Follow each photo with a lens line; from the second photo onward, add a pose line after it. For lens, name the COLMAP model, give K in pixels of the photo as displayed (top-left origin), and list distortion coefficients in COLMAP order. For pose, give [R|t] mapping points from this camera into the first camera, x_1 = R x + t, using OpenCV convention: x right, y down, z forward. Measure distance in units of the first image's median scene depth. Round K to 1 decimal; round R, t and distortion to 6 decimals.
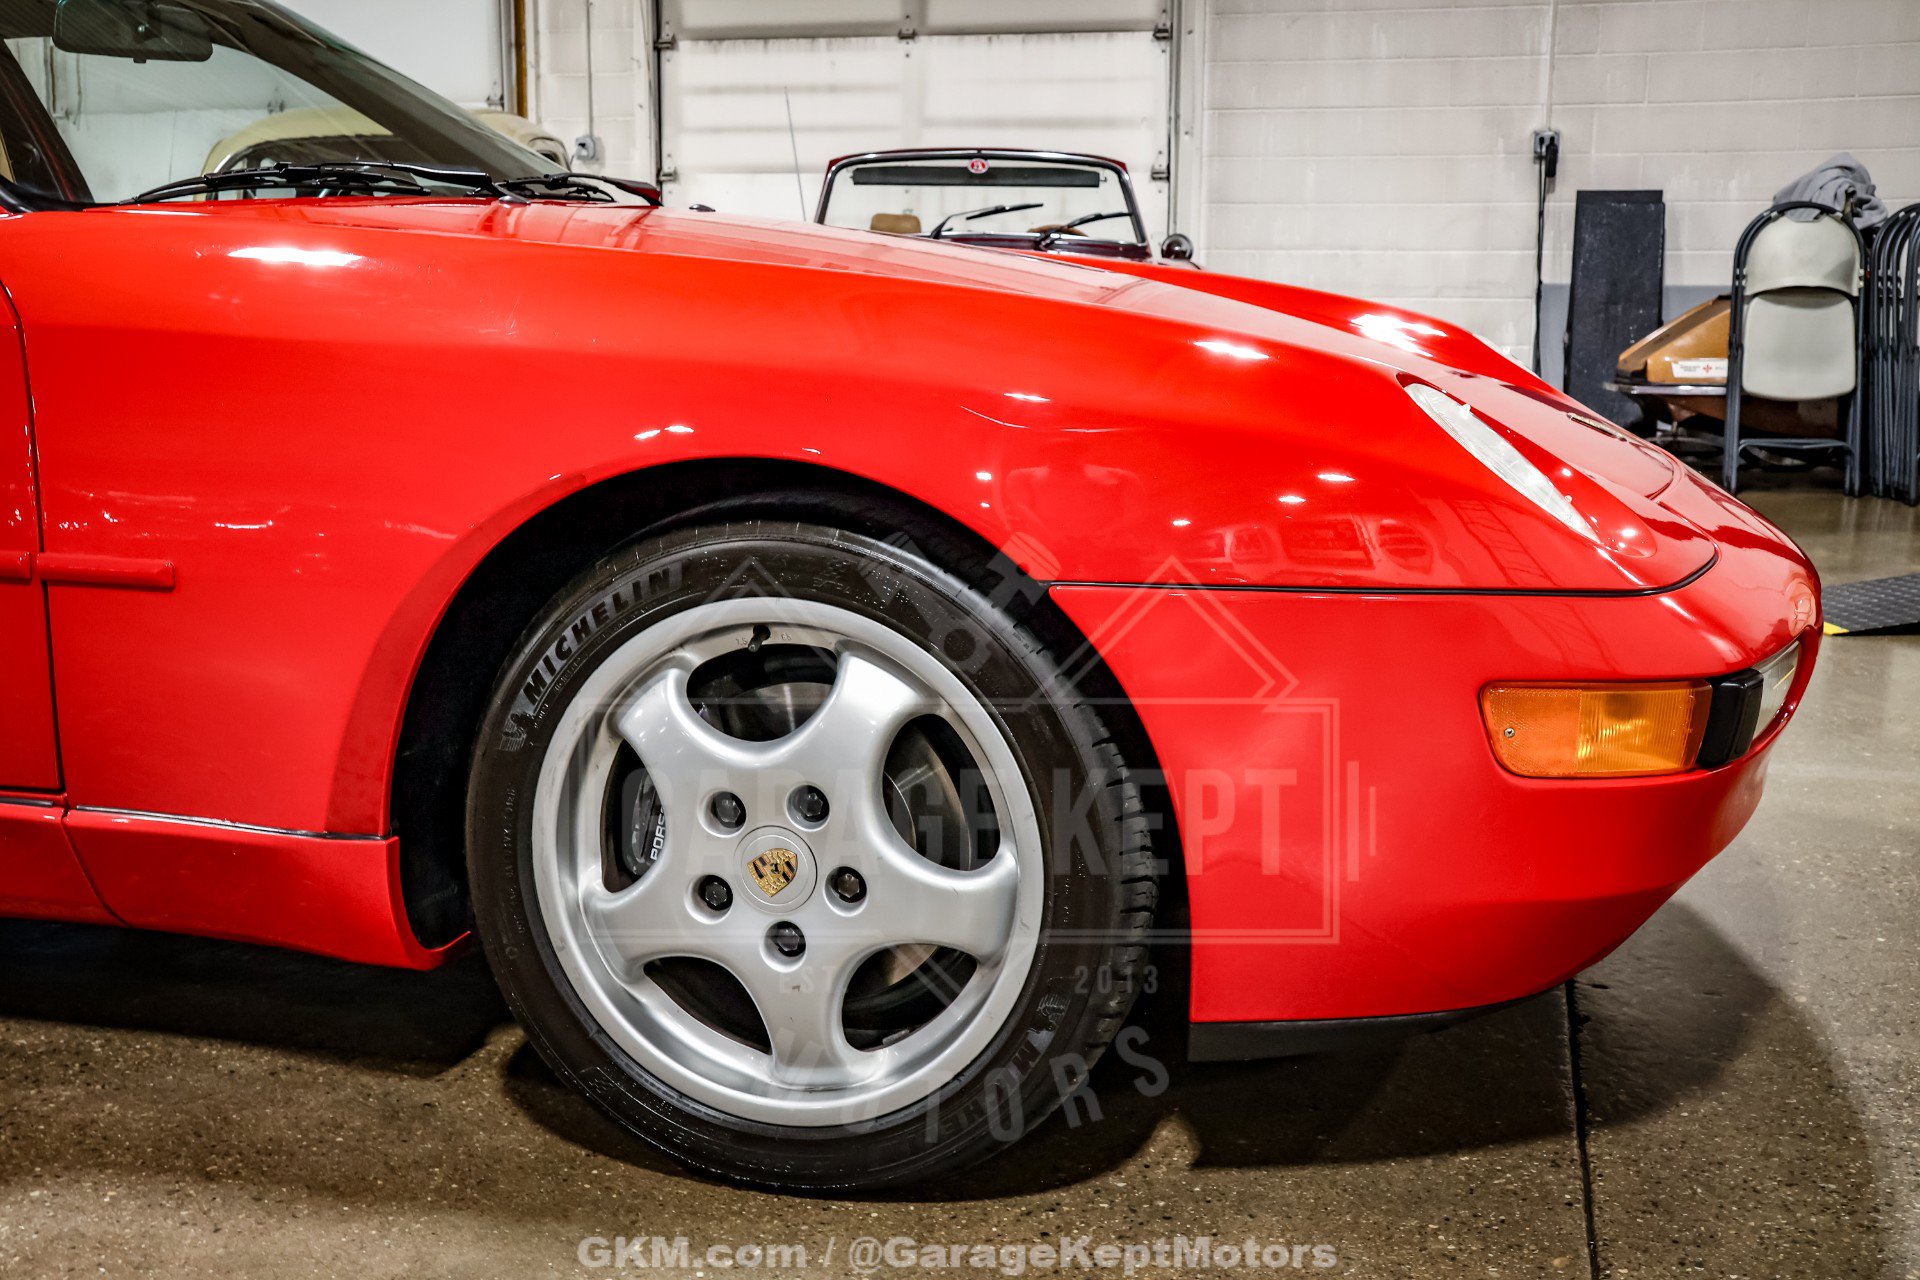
lens RADIAL K [[2159.9, 0, 955.0], [0, 2159.9, 641.6], [0, 0, 1]] dist [-0.023531, 0.256895]
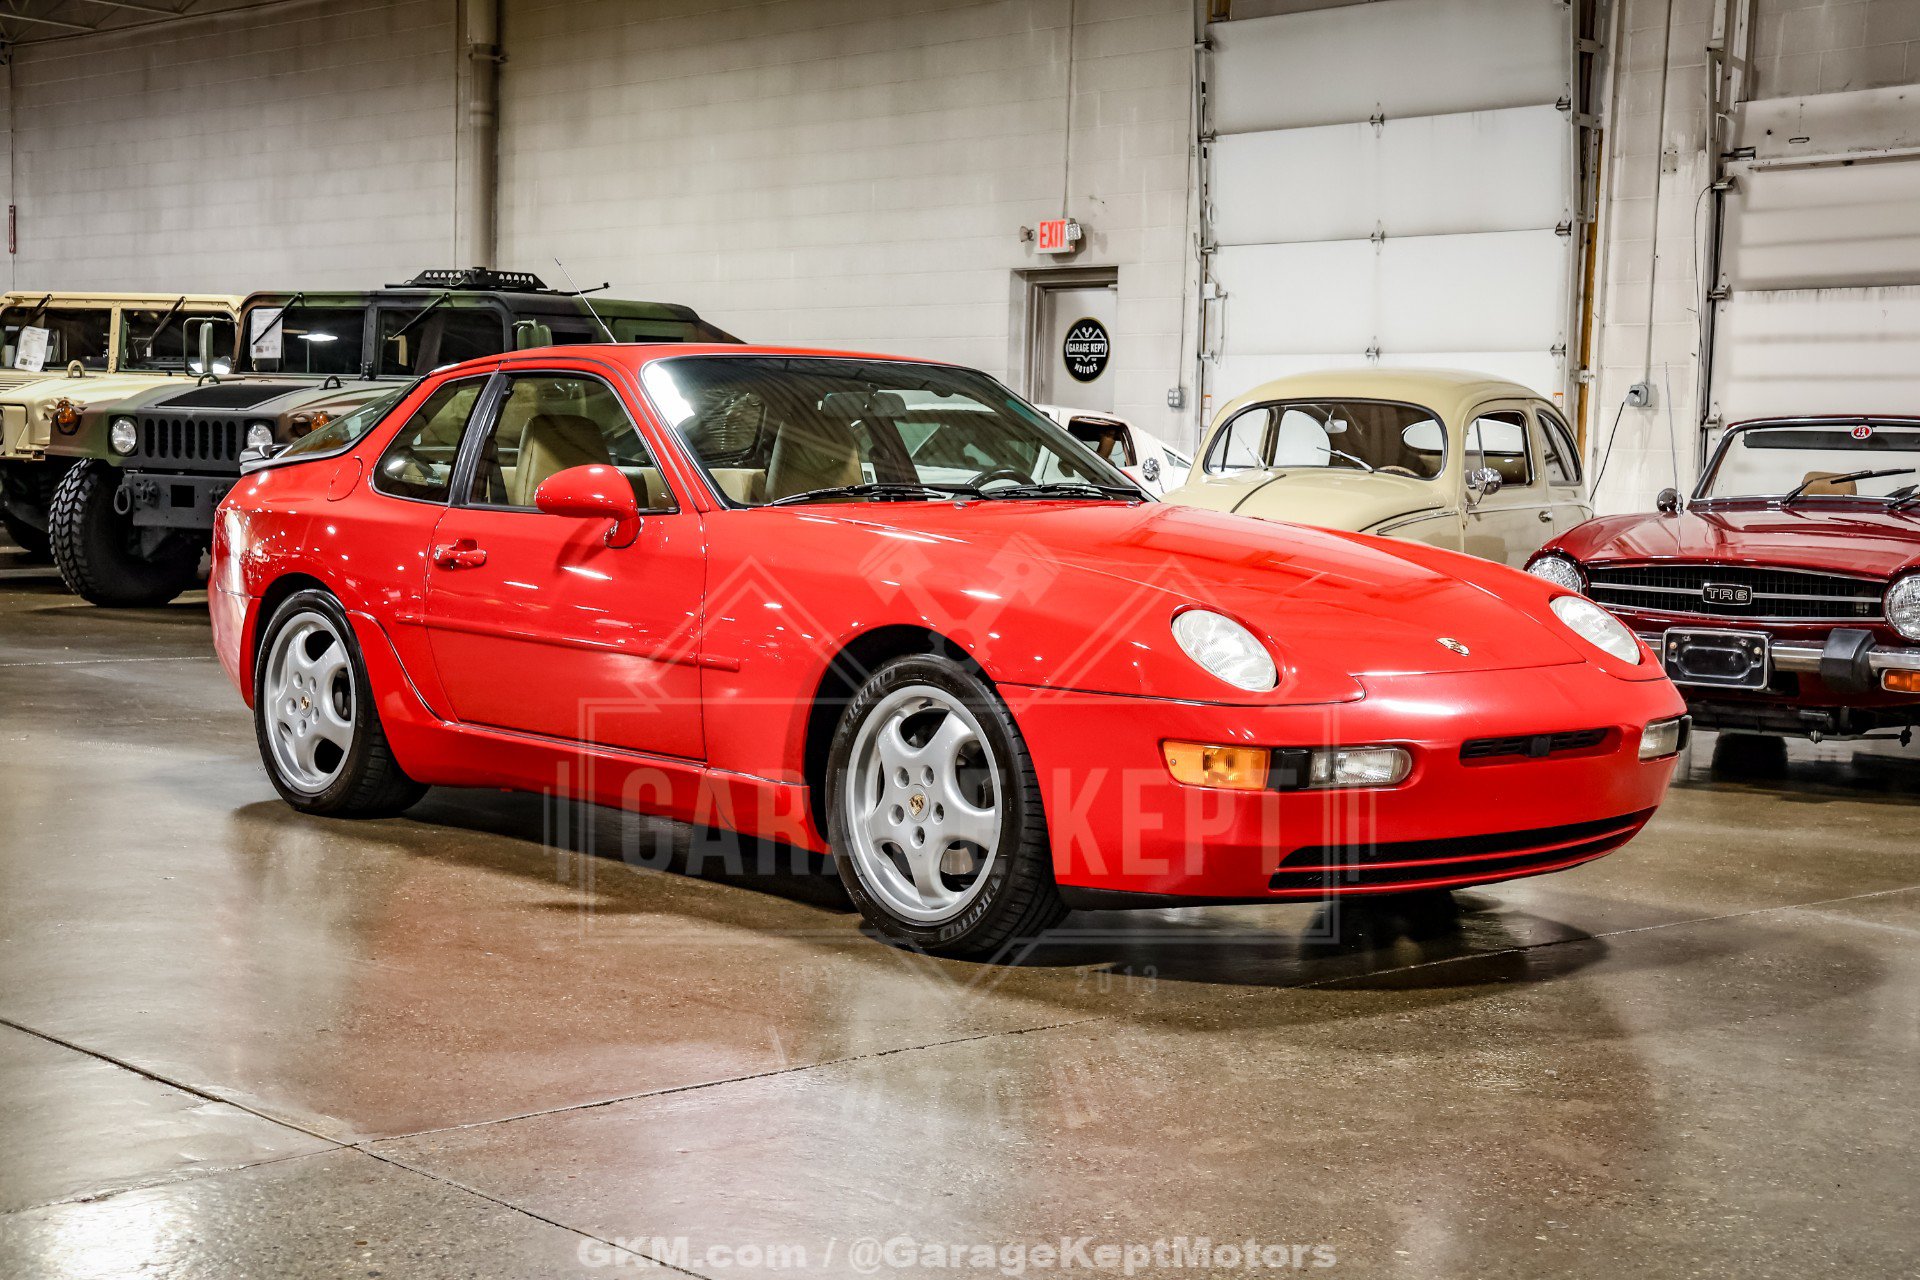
lens RADIAL K [[2792.6, 0, 958.7], [0, 2792.6, 636.8], [0, 0, 1]] dist [0.051565, 0.640083]
pose [[0.844066, 0.054362, -0.533477, 0.375301], [-0.115668, 0.989886, -0.082139, 0.041344], [0.523617, 0.131037, 0.841817, -0.369937]]
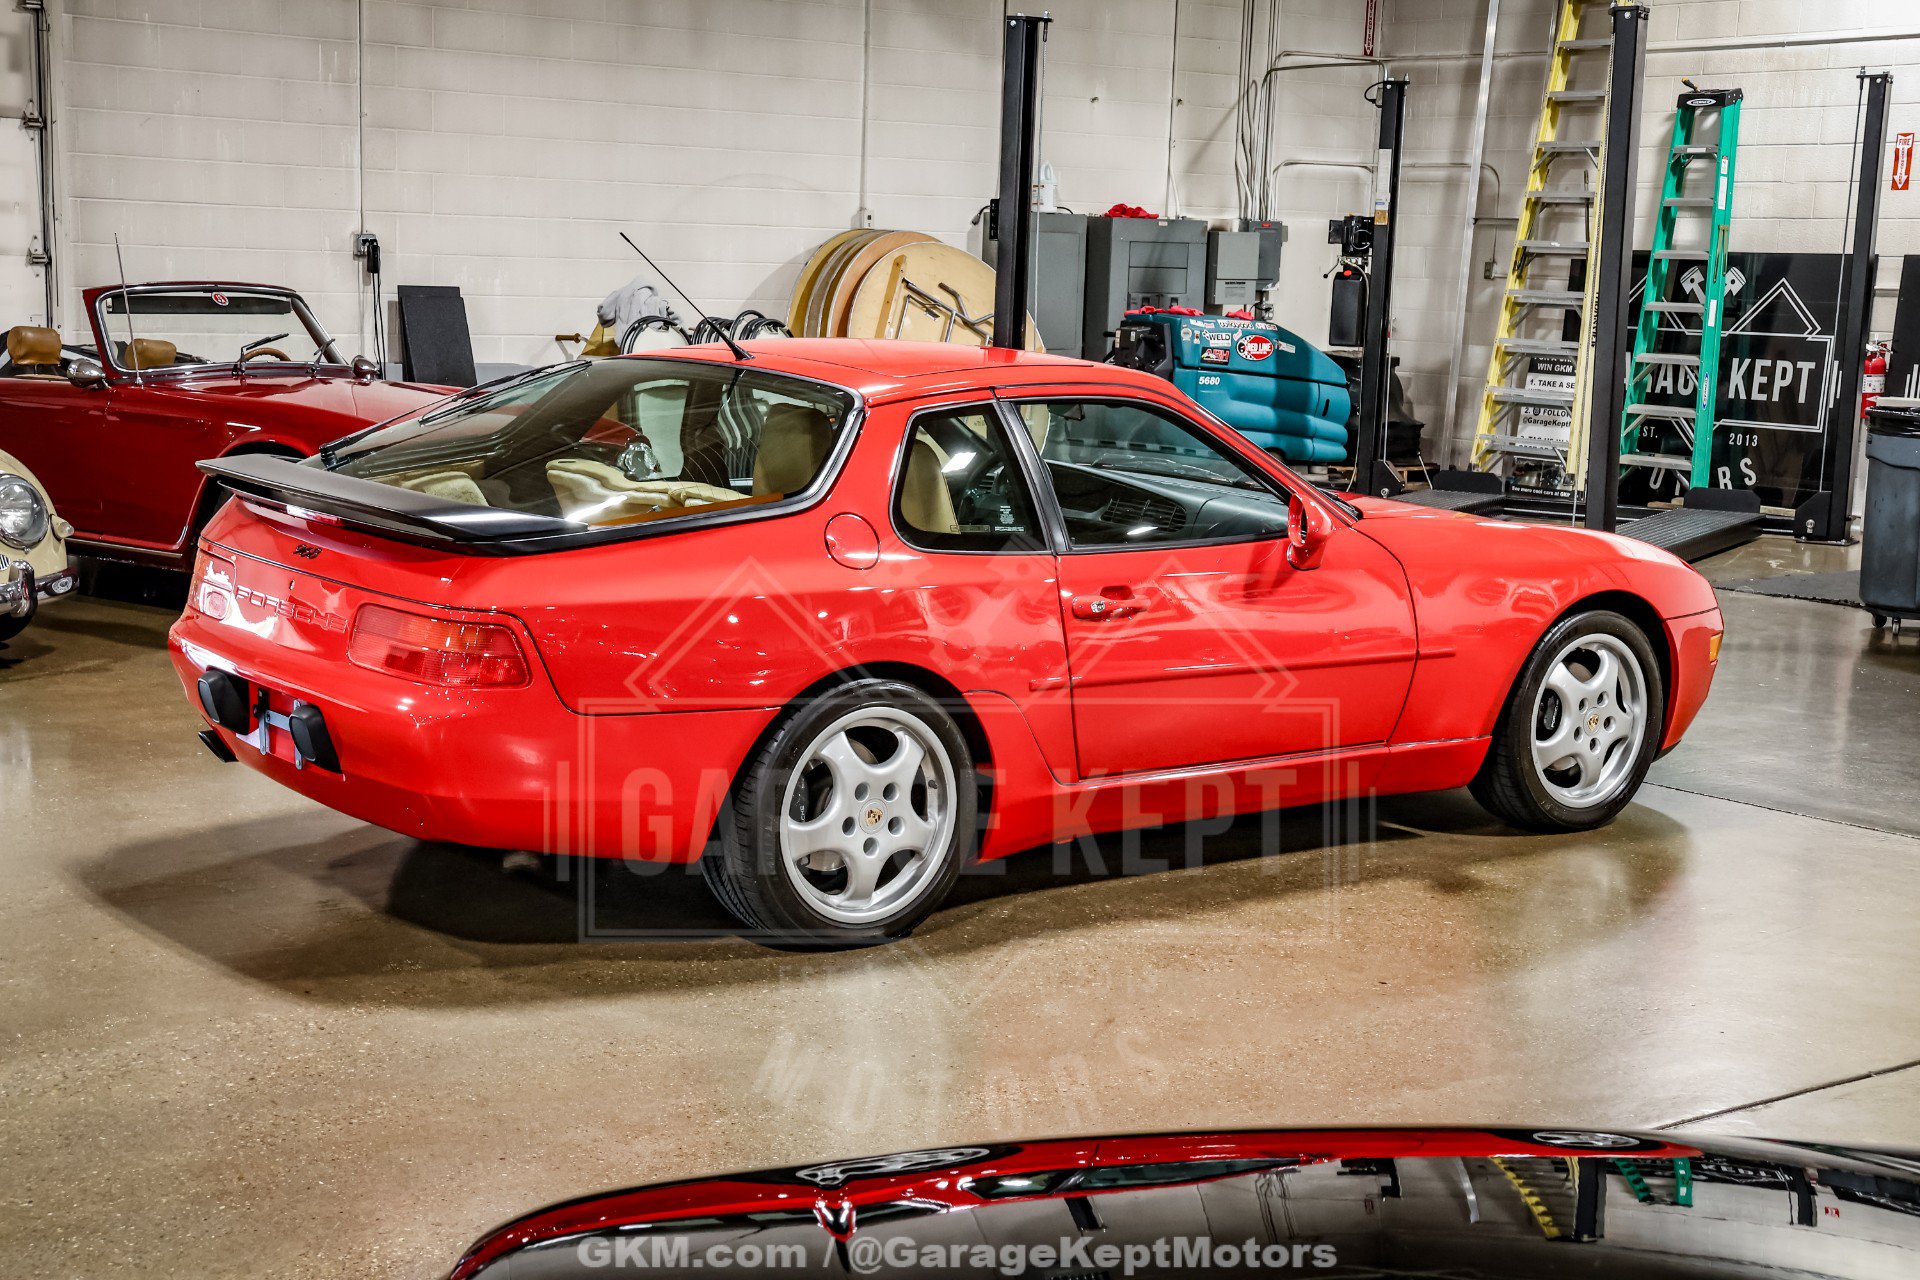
lens RADIAL K [[2709.2, 0, 958.8], [0, 2709.2, 639.3], [0, 0, 1]] dist [0.076077, 0.063825]
pose [[0.594480, -0.103801, 0.797382, -0.904911], [0.105838, 0.993107, 0.050374, -0.073688], [-0.797114, 0.054447, 0.601368, -0.151953]]
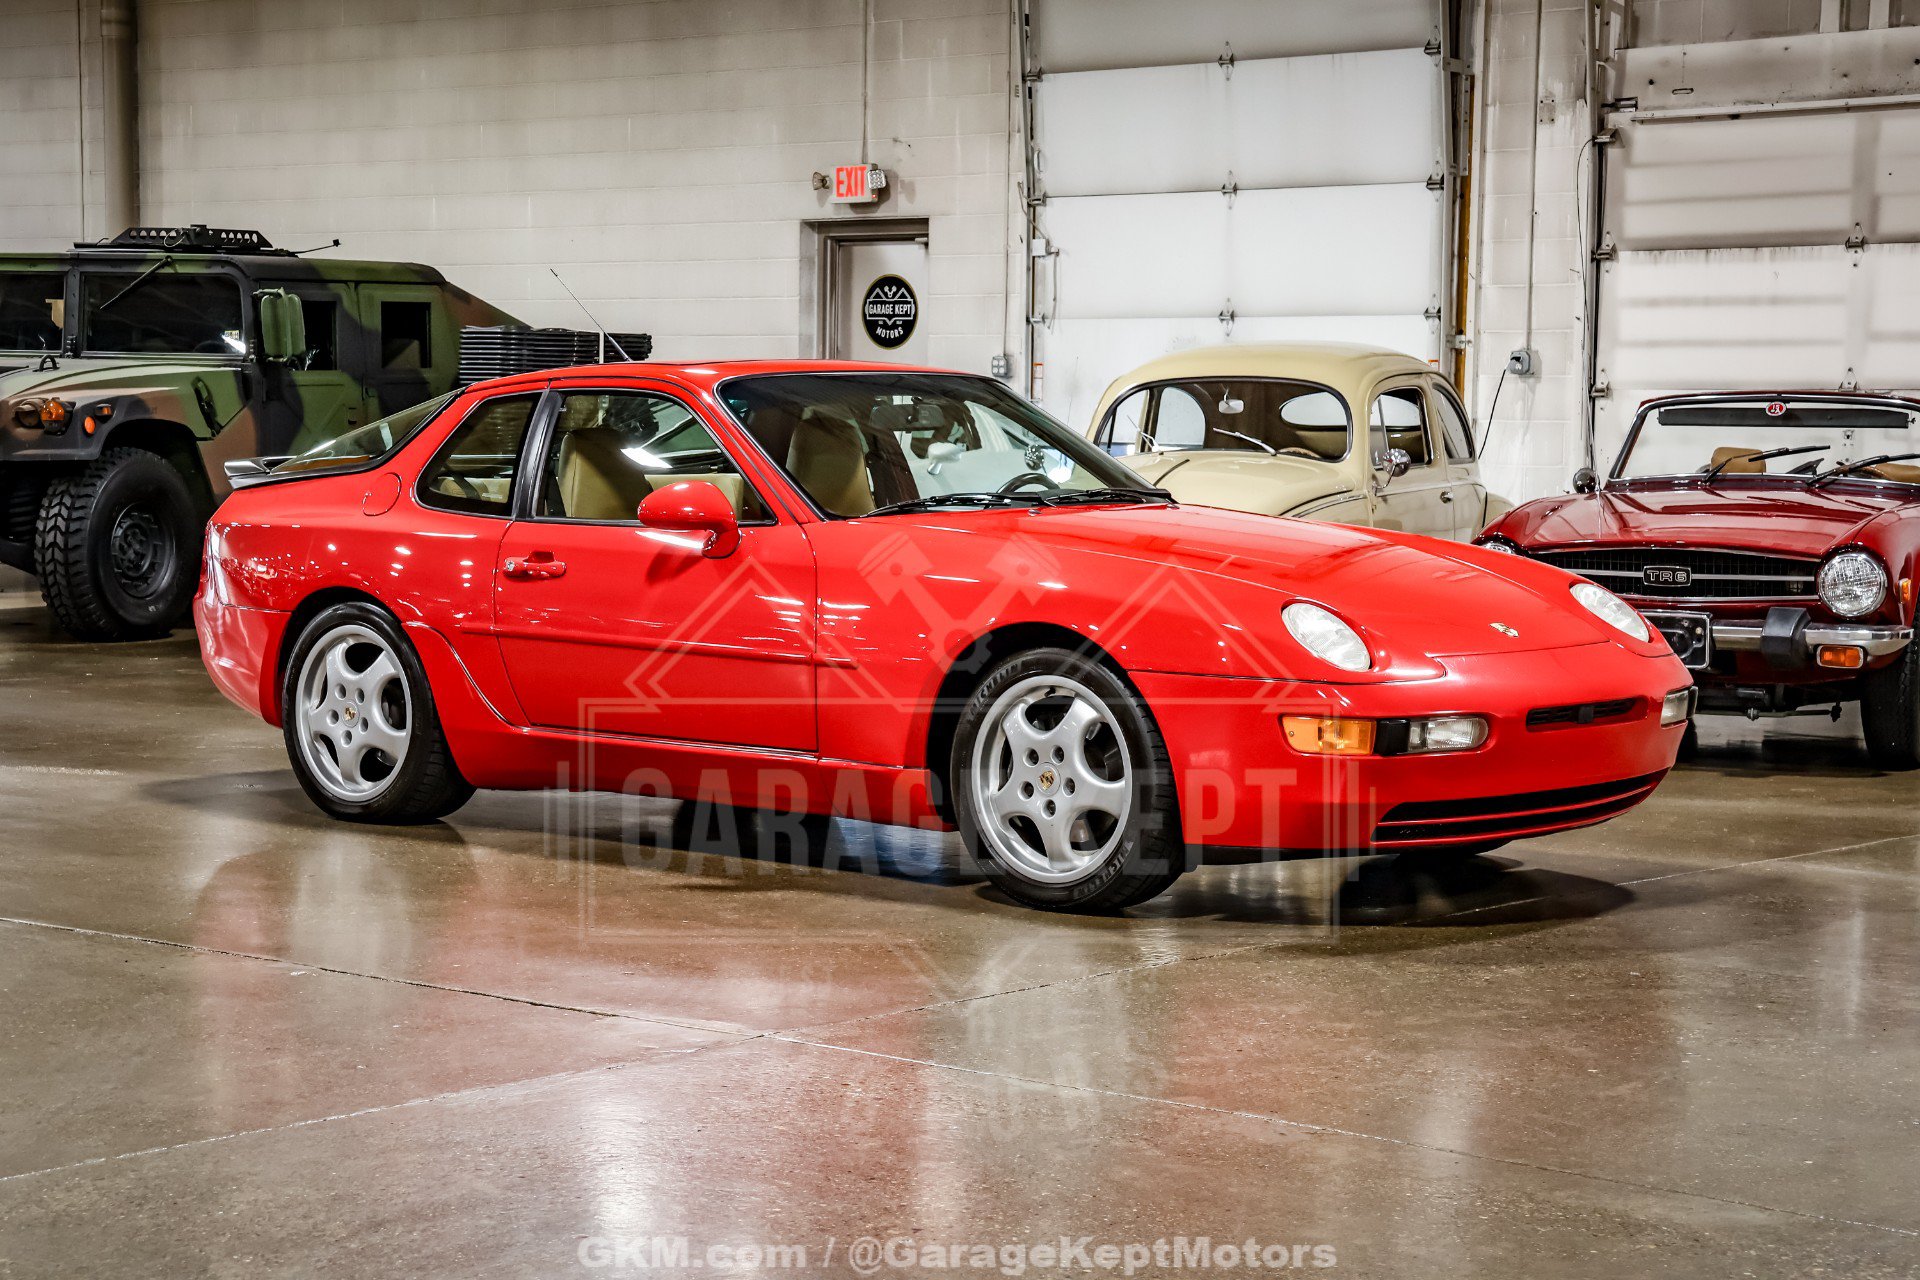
lens RADIAL K [[3650.8, 0, 963.5], [0, 3650.8, 637.1], [0, 0, 1]] dist [0.182840, 0.936982]
pose [[0.903105, 0.033426, -0.428117, 0.418803], [-0.081620, 0.992153, -0.094712, 0.088337], [0.421591, 0.120478, 0.898747, -0.743646]]
